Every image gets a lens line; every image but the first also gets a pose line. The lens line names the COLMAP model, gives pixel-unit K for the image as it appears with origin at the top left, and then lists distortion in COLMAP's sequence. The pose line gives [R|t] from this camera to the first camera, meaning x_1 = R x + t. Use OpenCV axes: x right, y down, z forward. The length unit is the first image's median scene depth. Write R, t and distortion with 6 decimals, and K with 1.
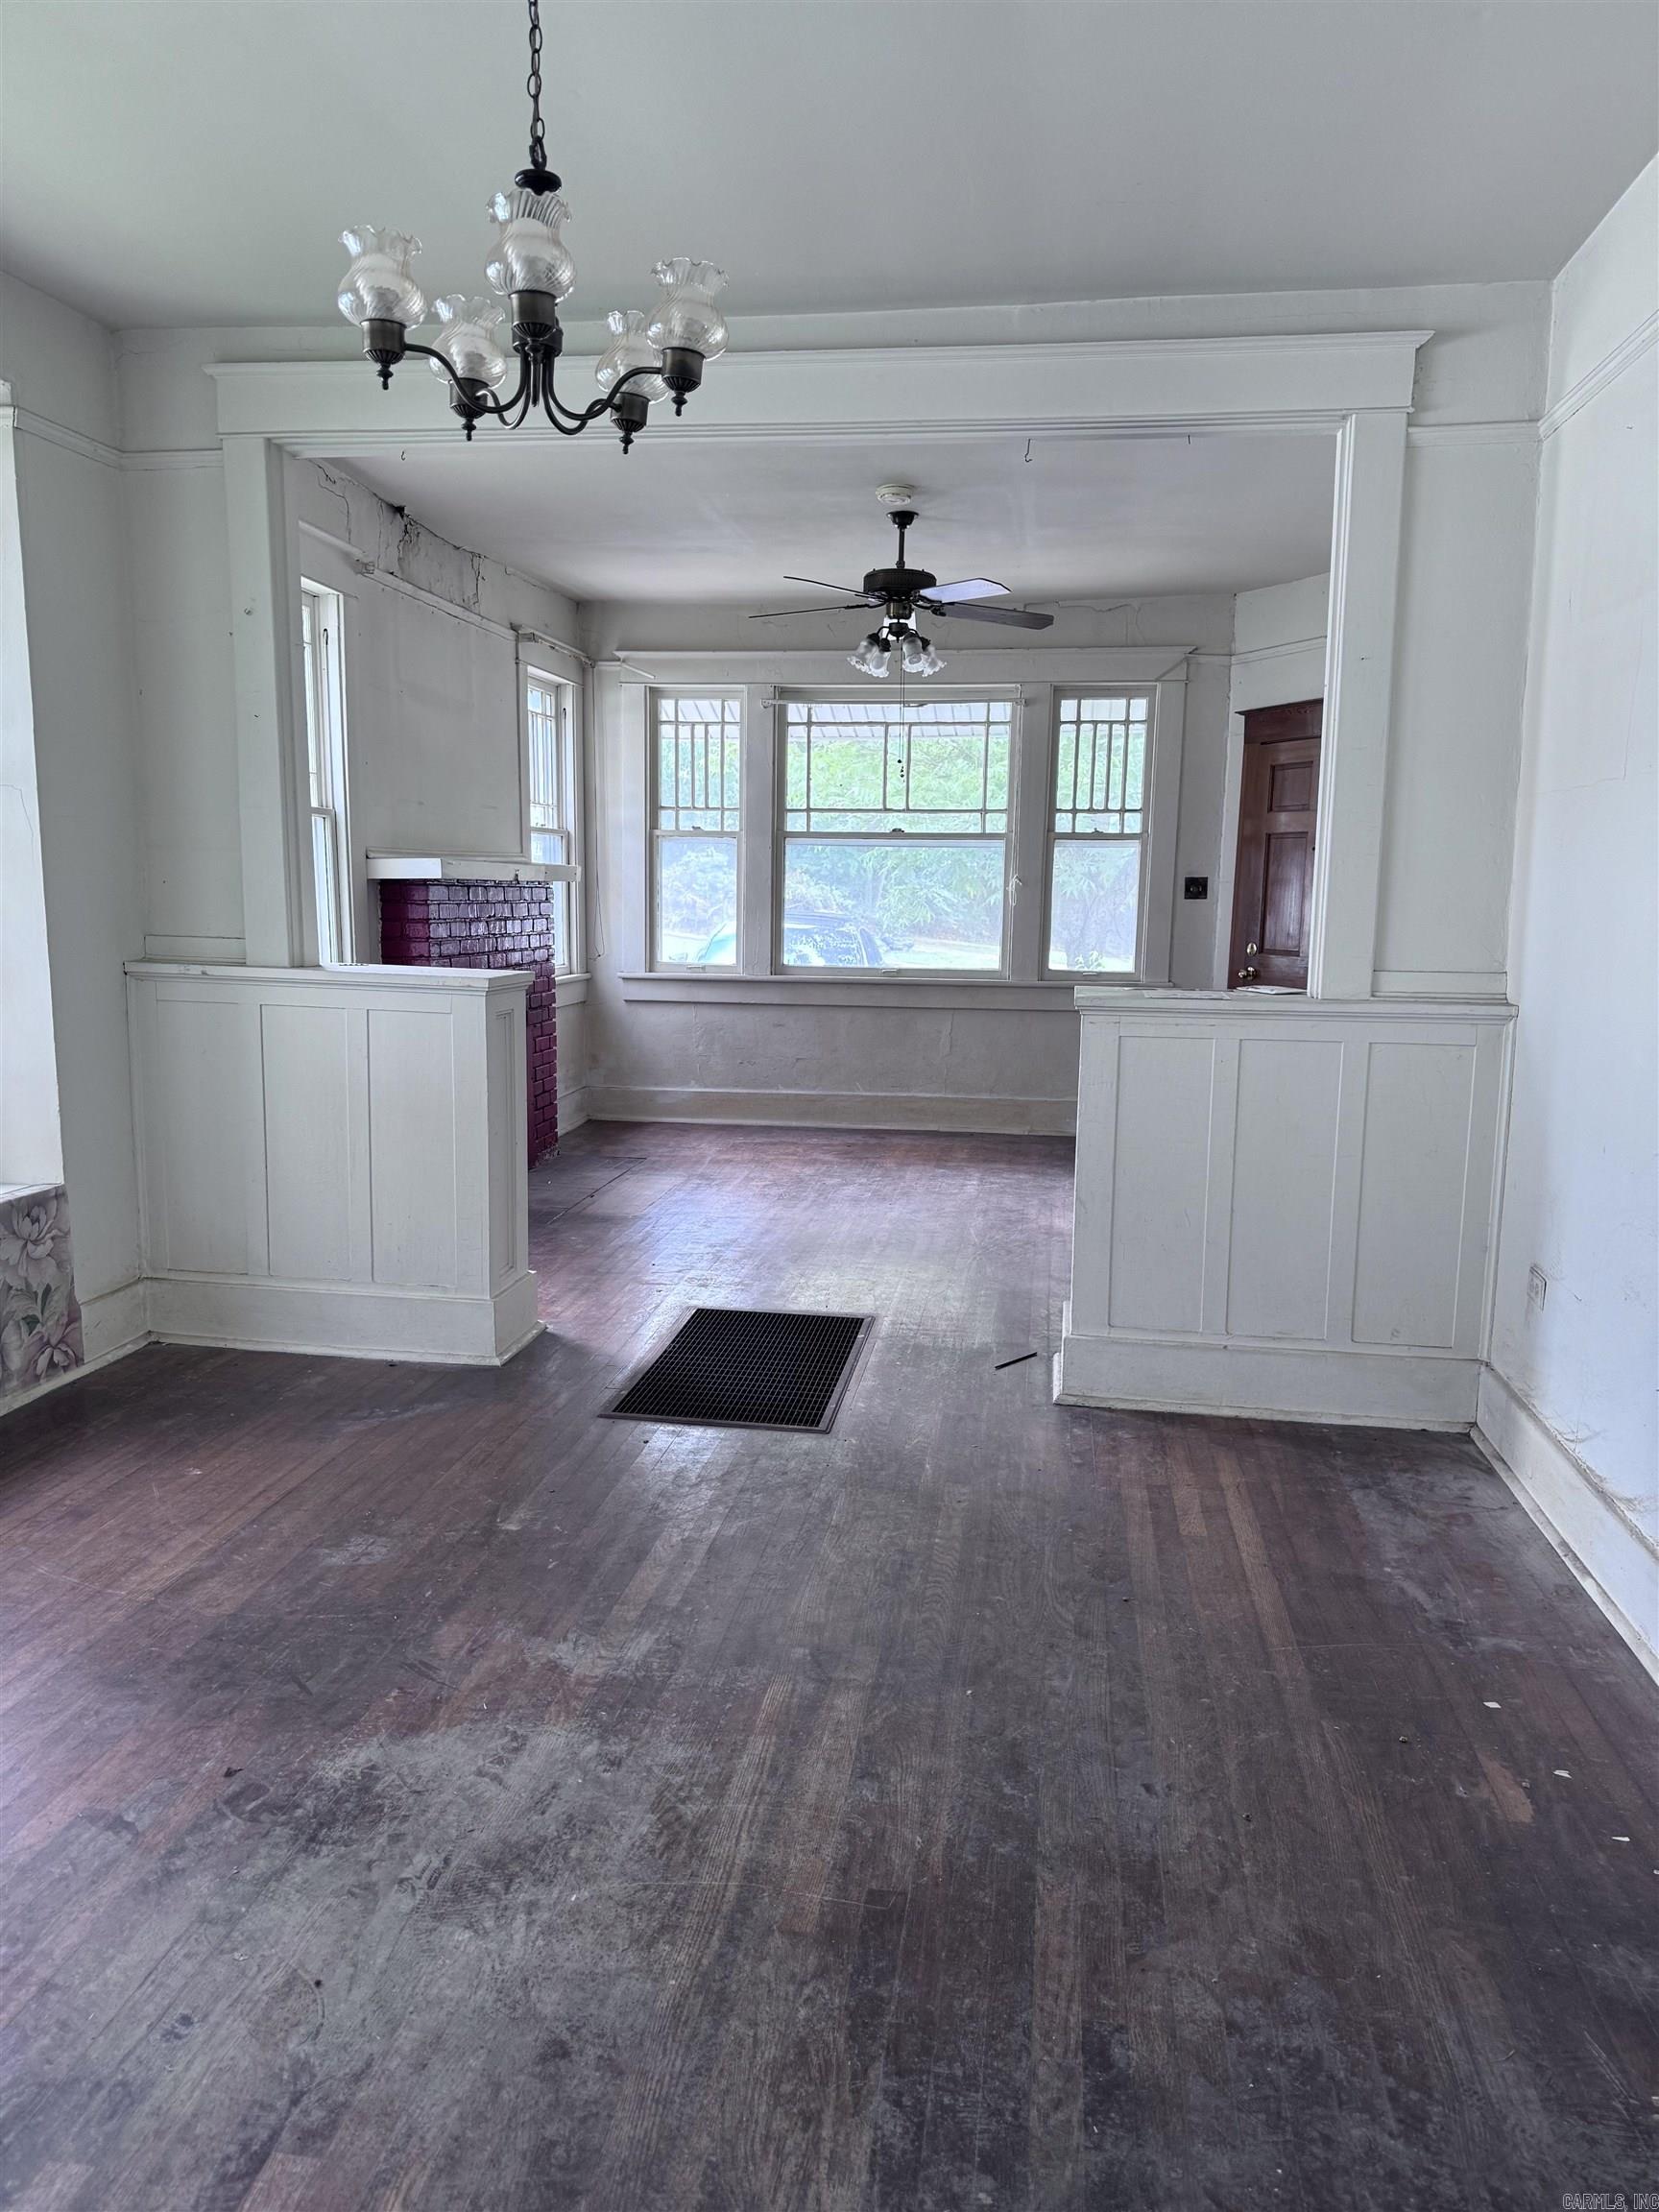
lens RADIAL K [[1562.0, 0, 806.9], [0, 1562.0, 1101.1], [0, 0, 1]] dist [0.052365, -0.054797]
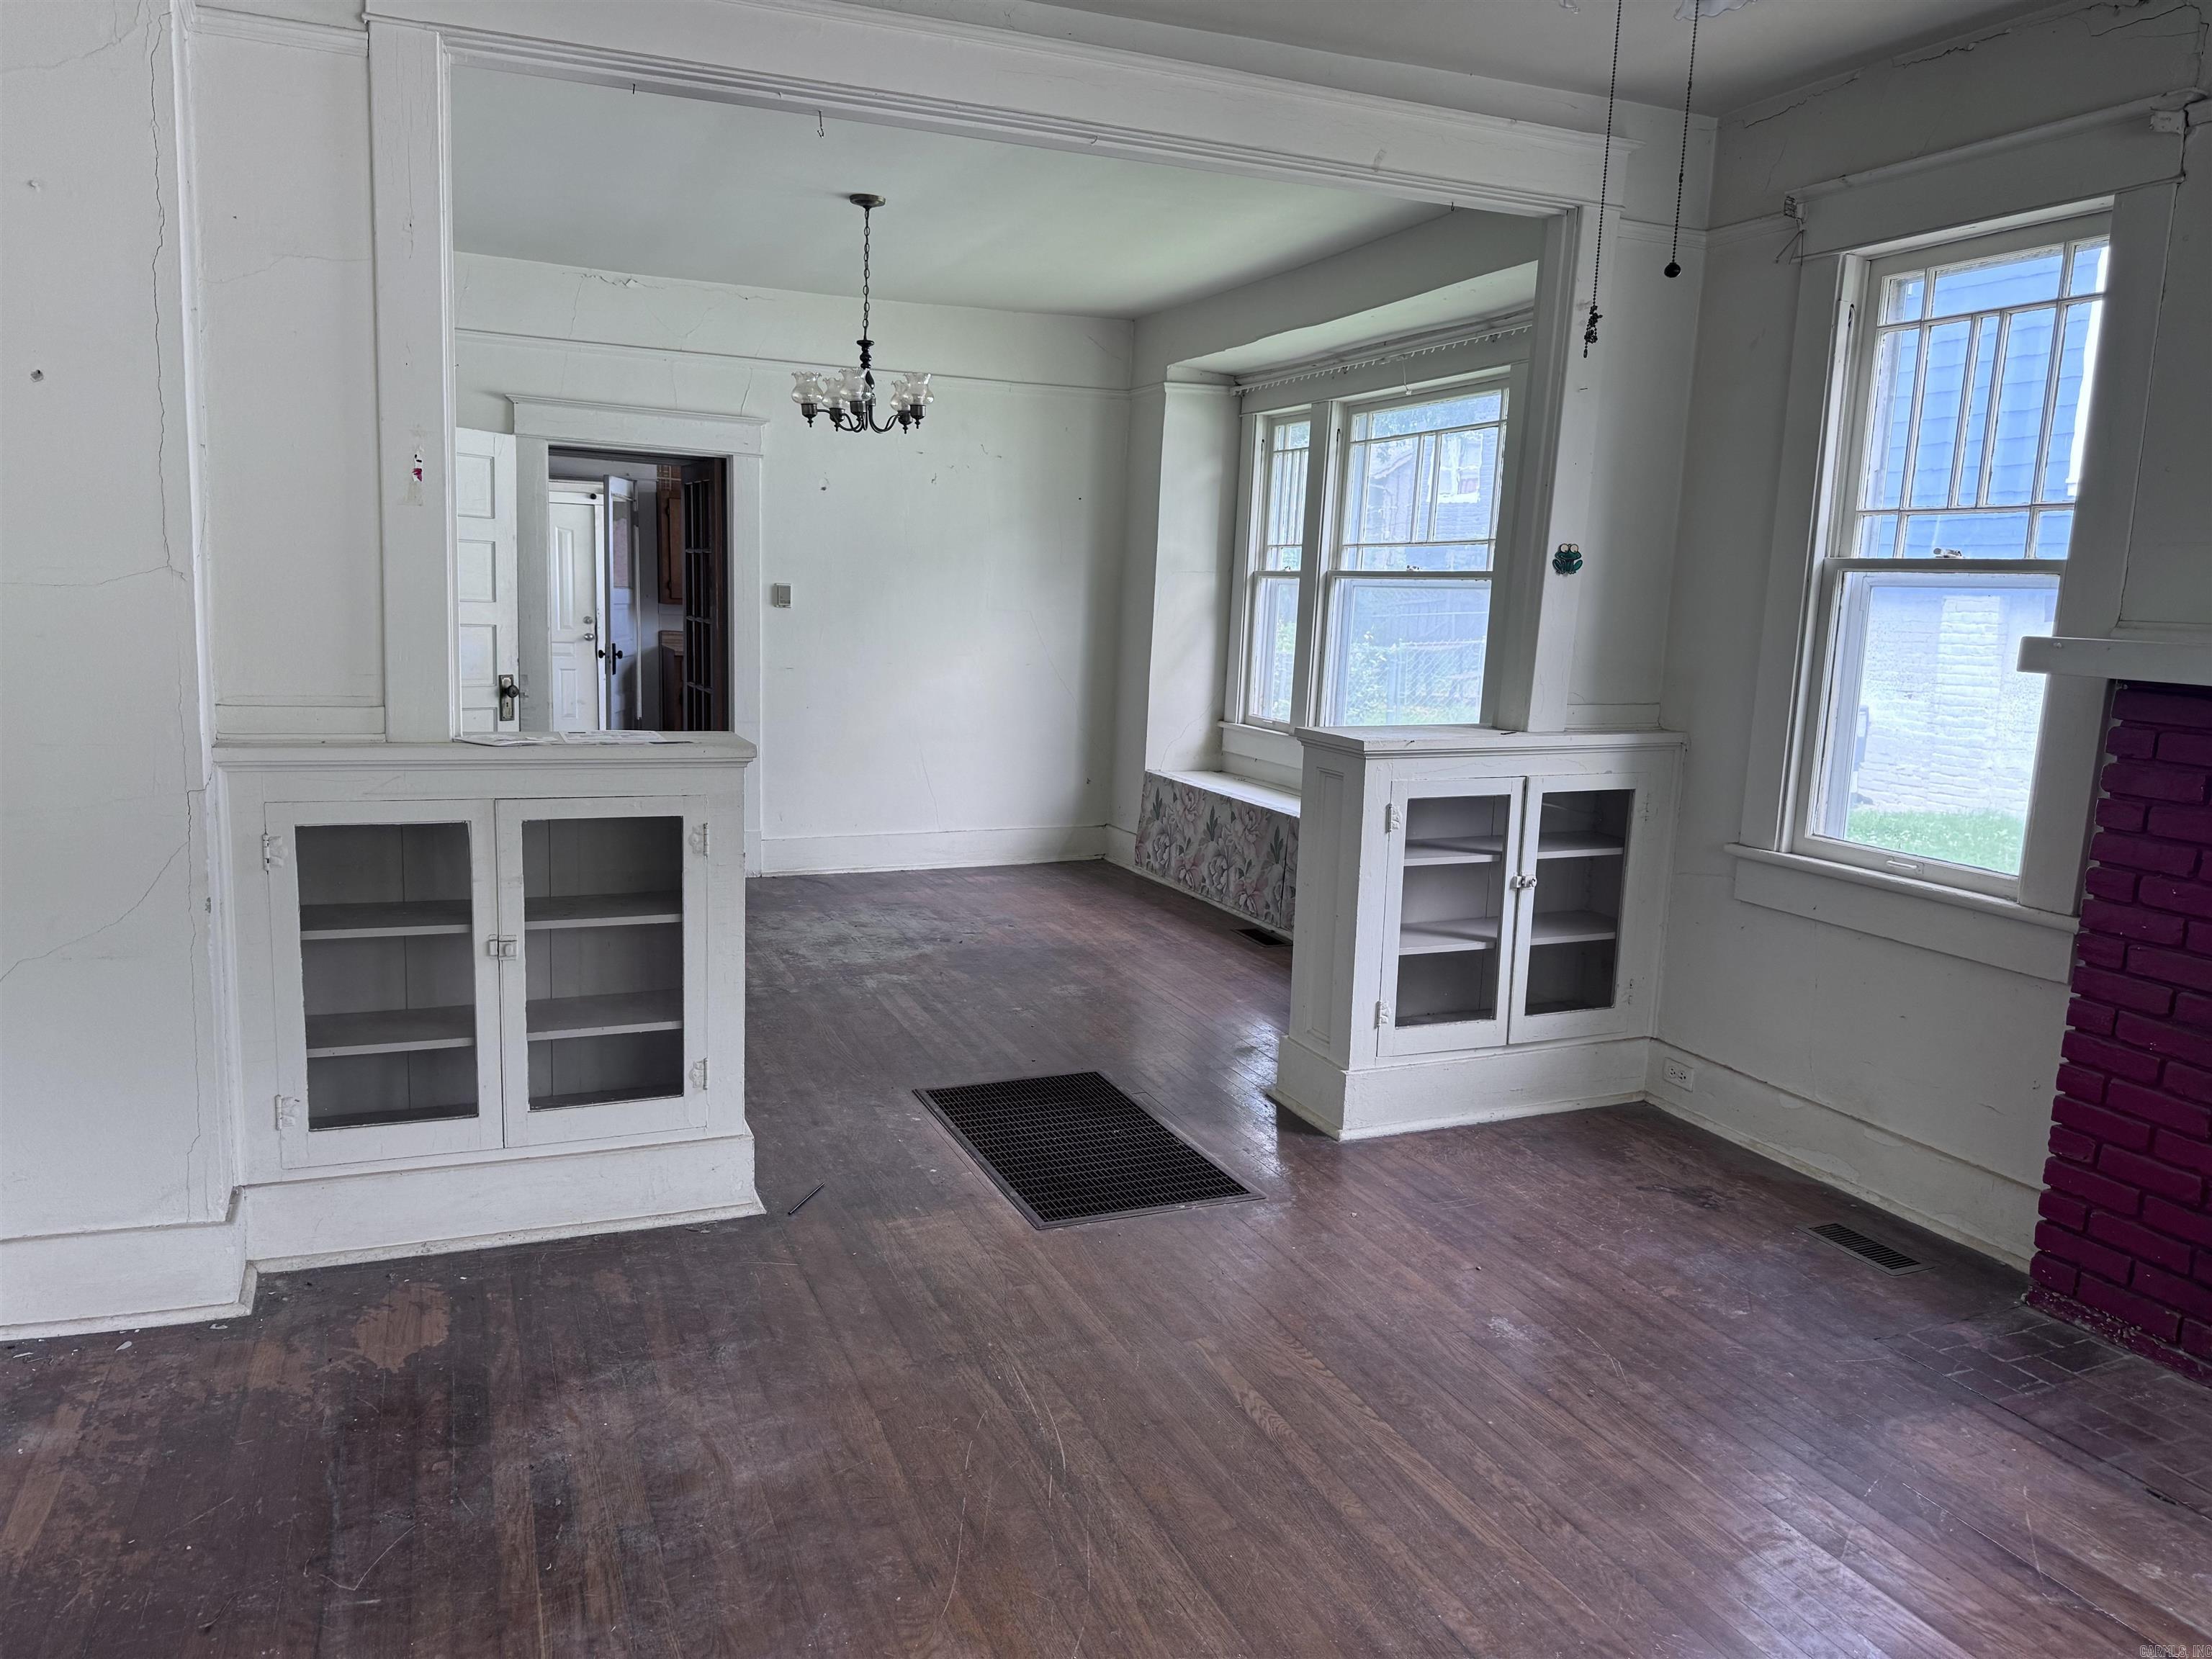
lens RADIAL K [[1562.0, 0, 1136.3], [0, 1562.0, 815.9], [0, 0, 1]] dist [0.052365, -0.054797]
pose [[-0.840280, 0.036164, -0.540945, 0.444105], [-0.118143, 0.961580, 0.247802, -0.260847], [0.529123, 0.272132, -0.803725, 1.751776]]
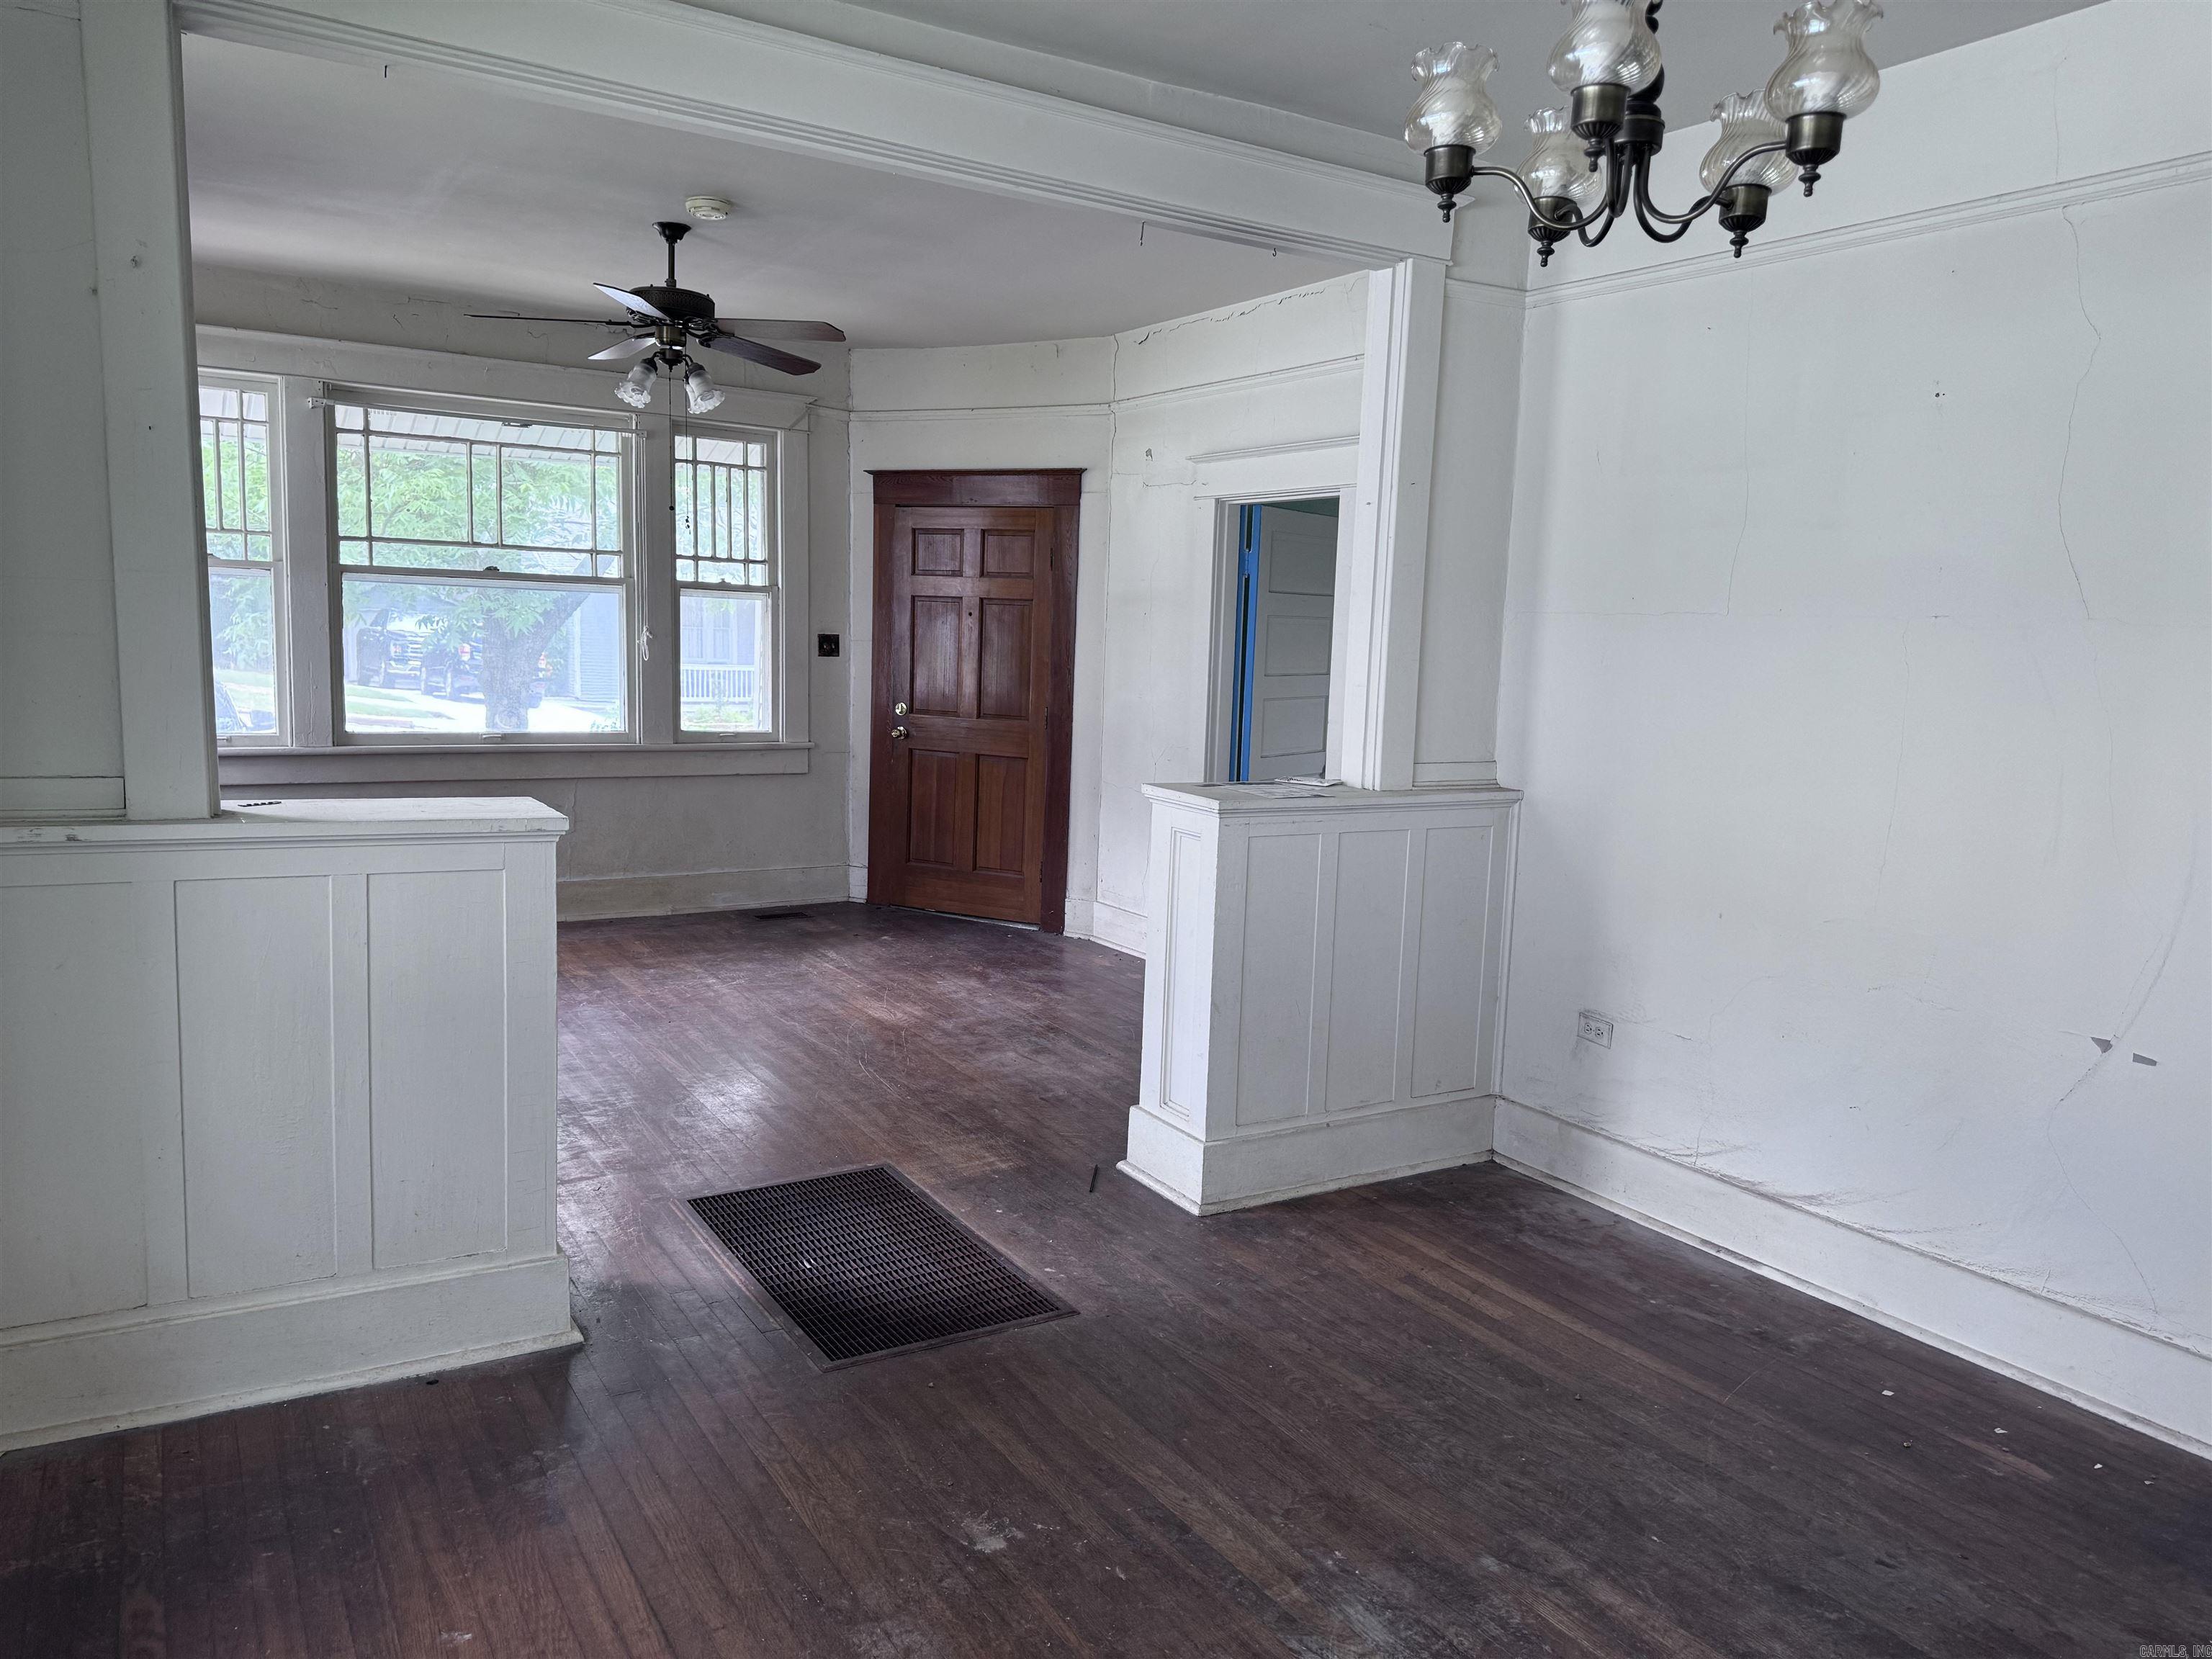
lens RADIAL K [[1562.0, 0, 1121.3], [0, 1562.0, 819.9], [0, 0, 1]] dist [0.052365, -0.054797]
pose [[0.758962, -0.065327, 0.647850, -0.465988], [0.063136, 0.997649, 0.026636, -0.077544], [-0.648067, 0.020687, 0.761302, 0.267322]]
